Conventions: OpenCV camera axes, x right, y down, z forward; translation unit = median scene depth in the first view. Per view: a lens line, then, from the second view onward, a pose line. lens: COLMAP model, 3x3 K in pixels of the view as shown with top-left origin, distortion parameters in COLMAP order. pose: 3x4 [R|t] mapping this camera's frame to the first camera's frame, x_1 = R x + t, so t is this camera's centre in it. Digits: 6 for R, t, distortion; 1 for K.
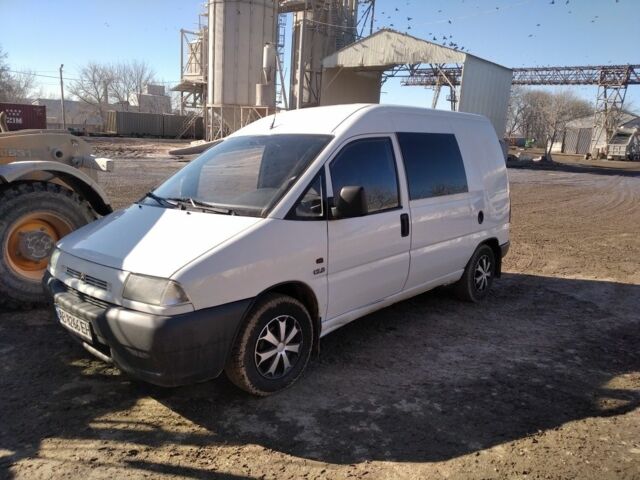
lens RADIAL K [[506.8, 0, 322.4], [0, 506.8, 240.1], [0, 0, 1]] dist [-0.028590, 0.005470]
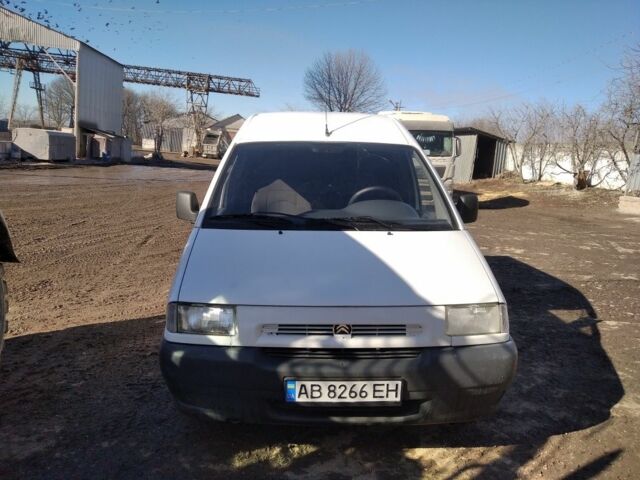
lens RADIAL K [[506.8, 0, 324.4], [0, 506.8, 236.9], [0, 0, 1]] dist [-0.028590, 0.005470]
pose [[0.682960, -0.091262, 0.724732, -0.655811], [0.089177, 0.995160, 0.041278, -0.062396], [-0.724991, 0.036438, 0.687793, 0.315065]]
